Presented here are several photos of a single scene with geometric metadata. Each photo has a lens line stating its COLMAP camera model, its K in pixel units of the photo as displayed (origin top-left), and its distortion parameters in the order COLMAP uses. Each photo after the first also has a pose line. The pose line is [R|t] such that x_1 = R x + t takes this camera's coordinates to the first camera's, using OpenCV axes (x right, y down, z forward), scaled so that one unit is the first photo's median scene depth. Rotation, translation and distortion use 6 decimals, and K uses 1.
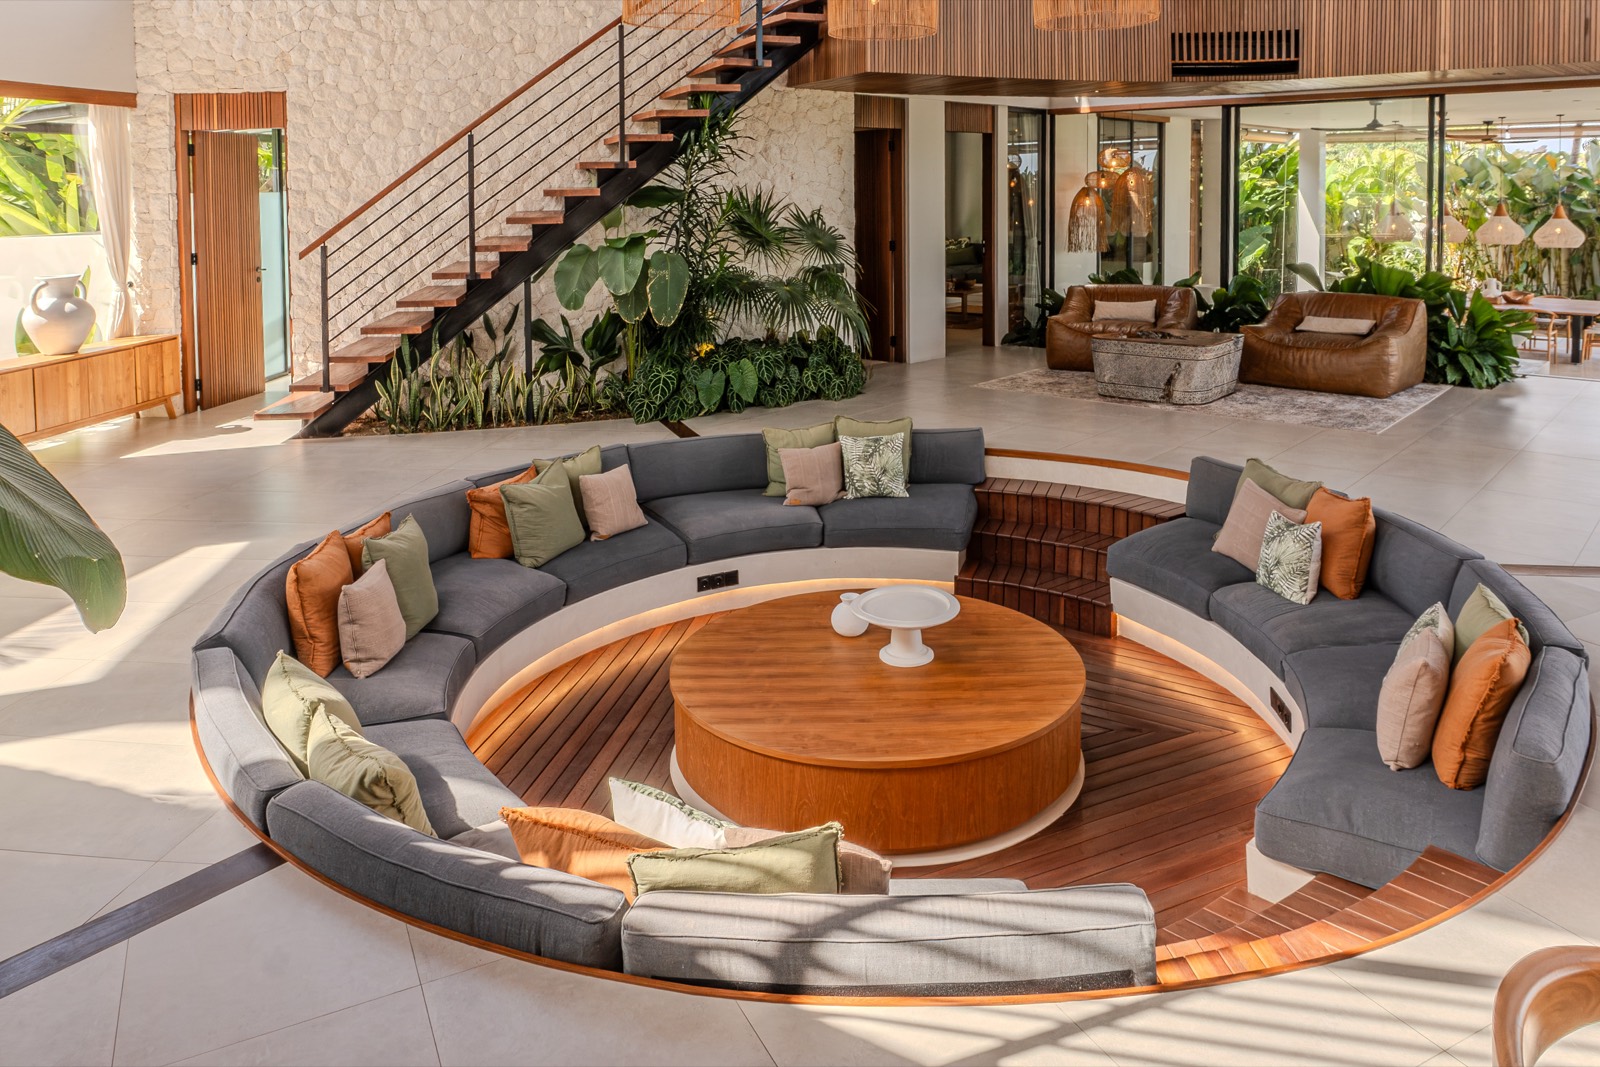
lens RADIAL K [[1149.6, 0, 814.2], [0, 1149.6, 249.2], [0, 0, 1]] dist [-0.027044, -0.001696]
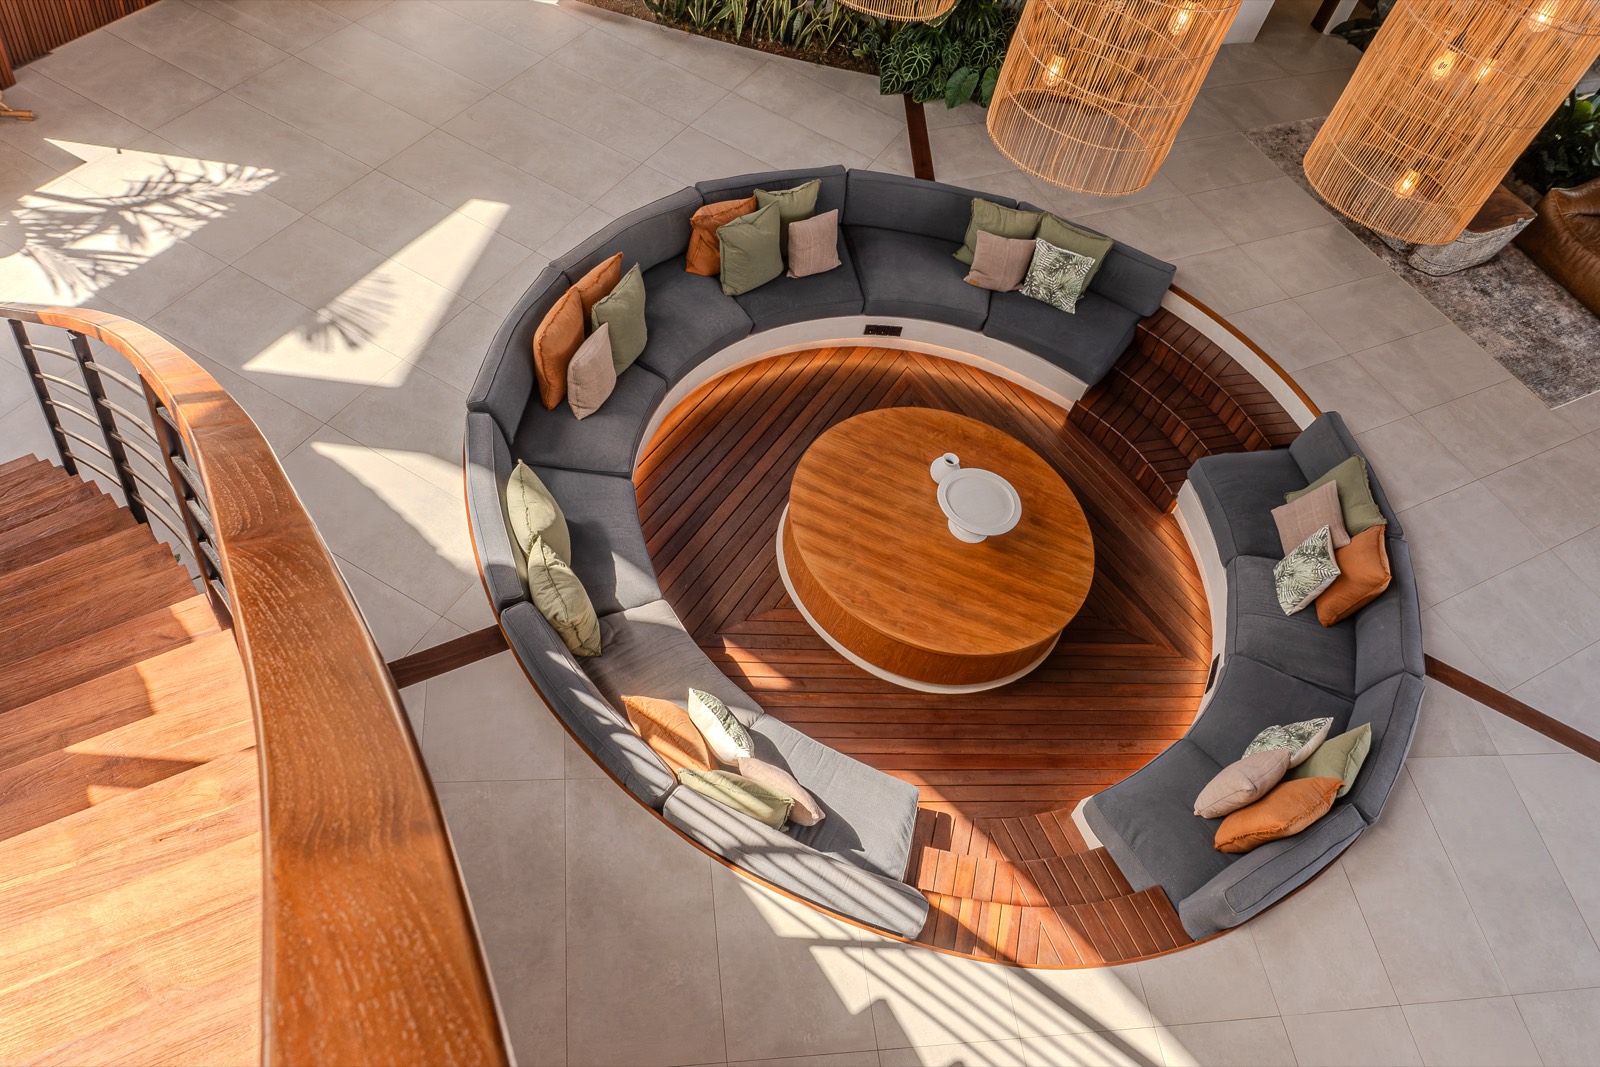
lens RADIAL K [[1207.6, 0, 800.0], [0, 1207.6, 533.5], [0, 0, 1]] dist [-0.003536, -0.000885]
pose [[0.920147, 0.385938, -0.066192, -0.000469], [-0.224676, 0.658809, 0.717977, -0.328653], [0.320703, -0.645773, 0.692912, -0.007773]]
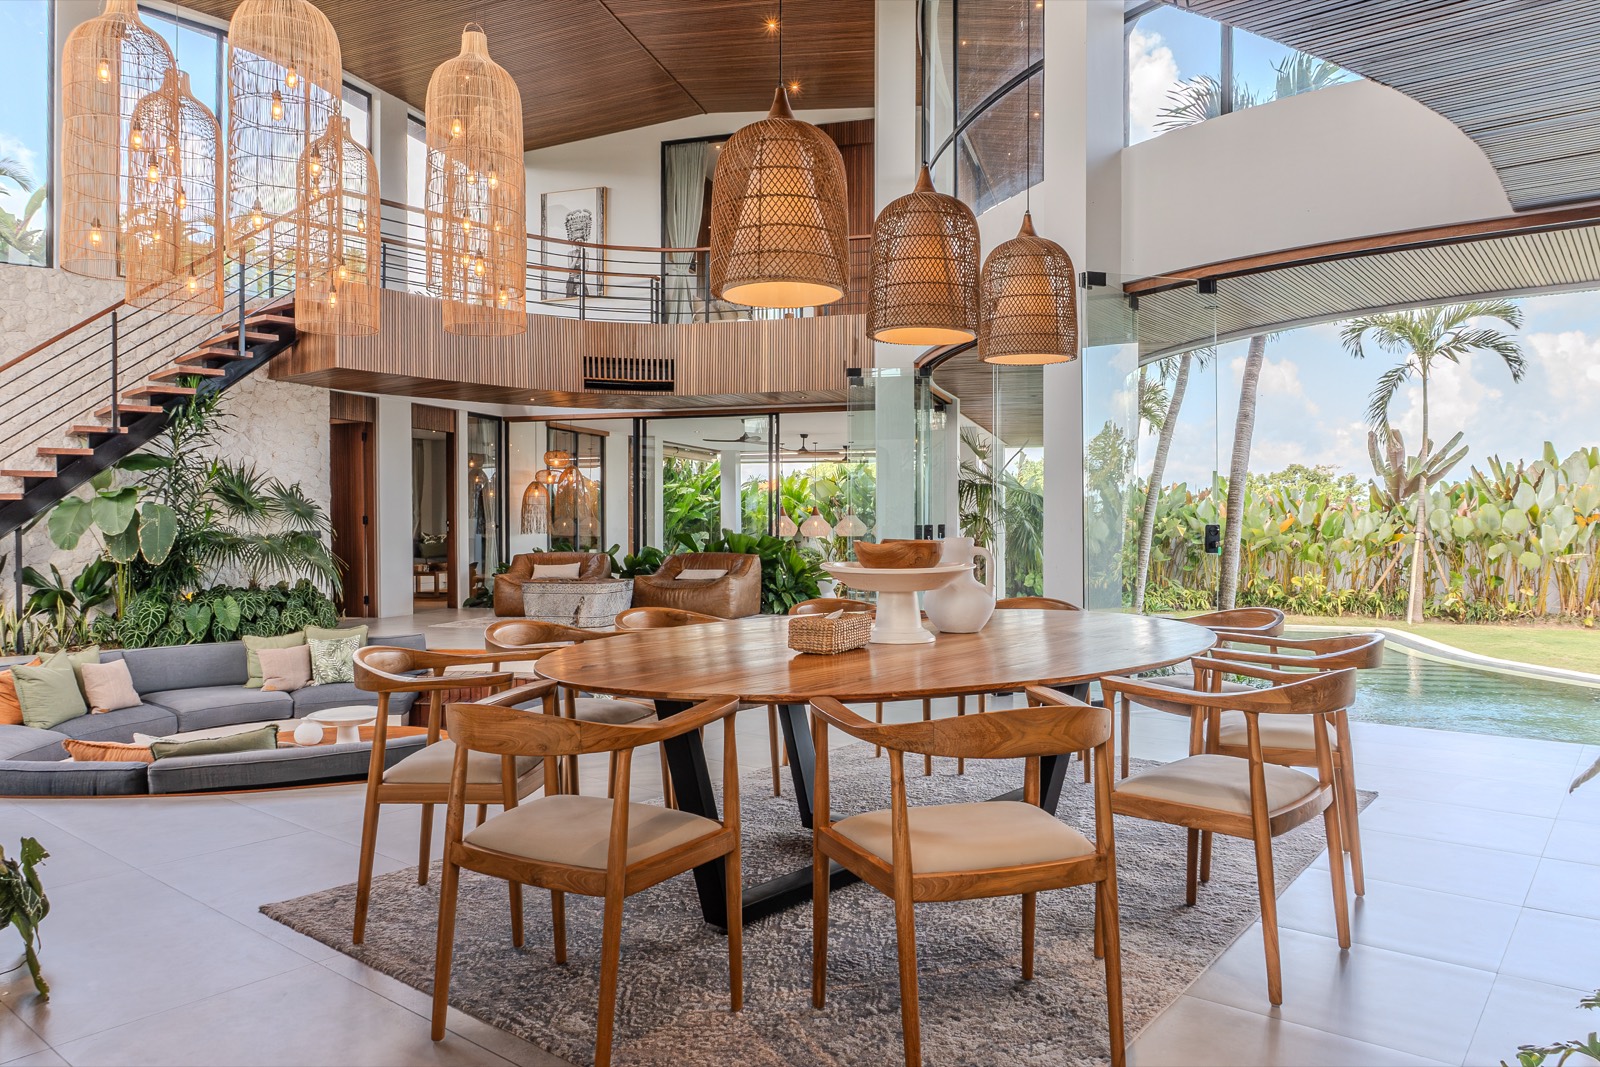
lens RADIAL K [[1105.2, 0, 773.0], [0, 1105.2, 569.9], [0, 0, 1]] dist [-0.008424, -0.004062]
pose [[0.923335, -0.001448, 0.383994, 0.023104], [0.006063, 0.999923, -0.010808, 0.082259], [-0.383949, 0.012308, 0.923272, -0.293920]]
